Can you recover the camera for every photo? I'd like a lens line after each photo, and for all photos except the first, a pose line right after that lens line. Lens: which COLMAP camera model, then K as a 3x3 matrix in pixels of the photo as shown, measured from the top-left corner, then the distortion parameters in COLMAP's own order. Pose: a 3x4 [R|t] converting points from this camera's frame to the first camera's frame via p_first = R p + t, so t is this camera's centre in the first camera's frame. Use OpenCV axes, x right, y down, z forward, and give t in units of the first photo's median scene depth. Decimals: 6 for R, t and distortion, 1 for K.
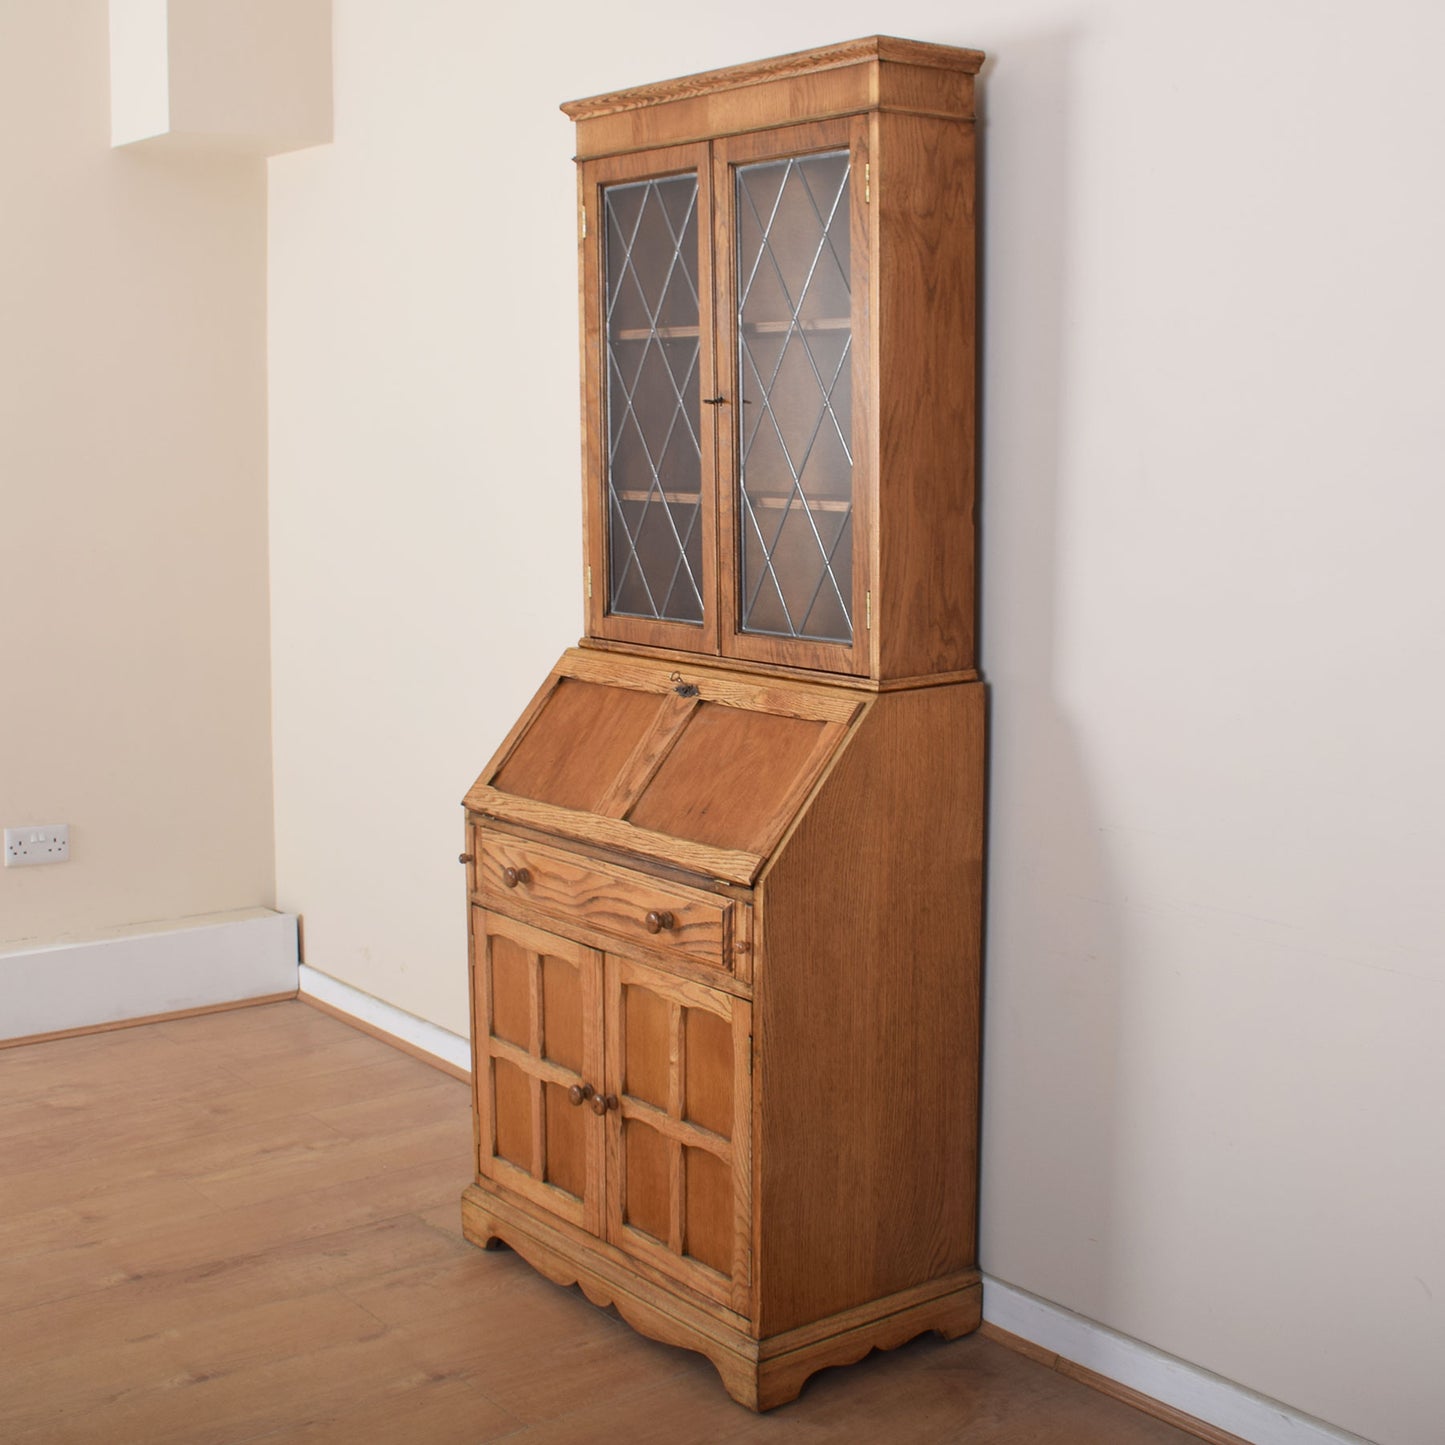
lens RADIAL K [[2036.0, 0, 741.1], [0, 2036.0, 681.6], [0, 0, 1]] dist [-0.094654, 0.000000]
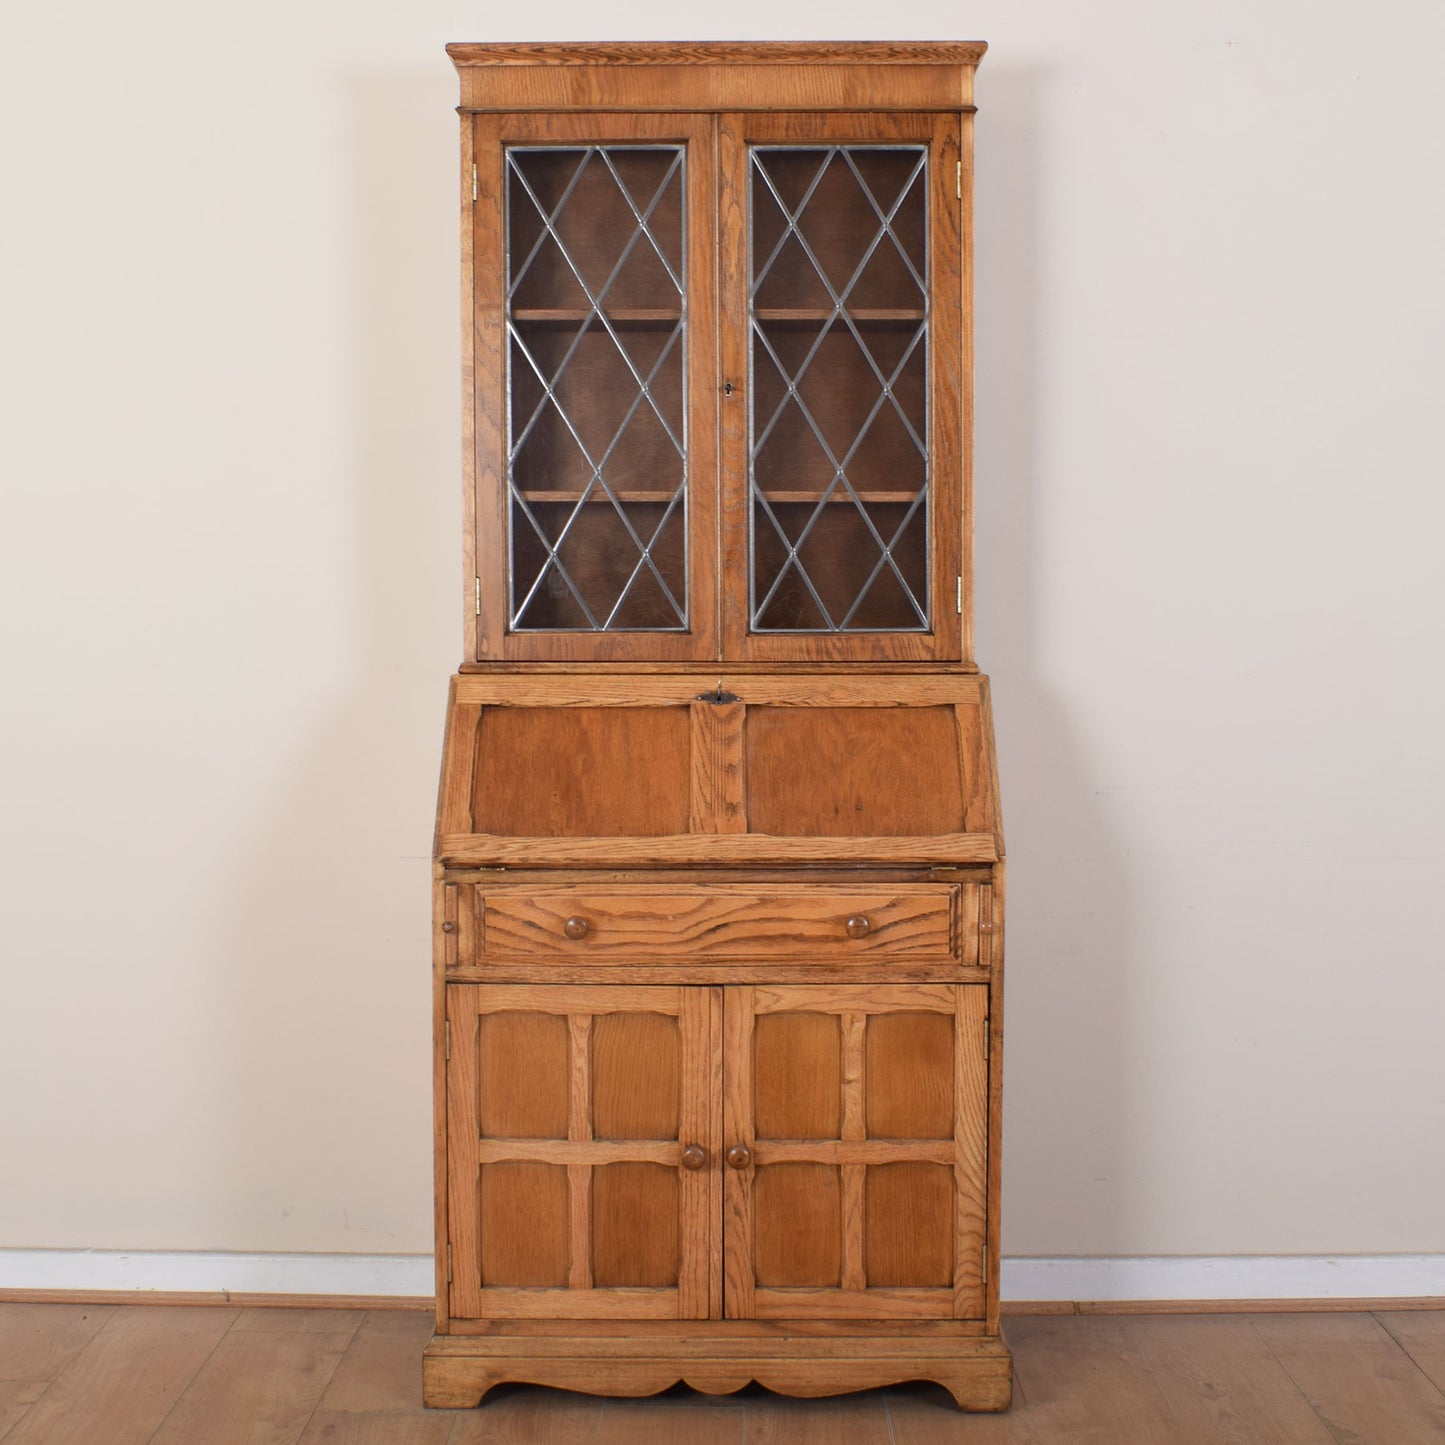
lens RADIAL K [[2290.5, 0, 687.3], [0, 2290.5, 706.4], [0, 0, 1]] dist [-0.093999, 0.000000]
pose [[0.637709, -0.040329, 0.769221, -0.854515], [0.098841, 0.994657, -0.029794, 0.038751], [-0.763910, 0.095030, 0.638288, 0.357303]]
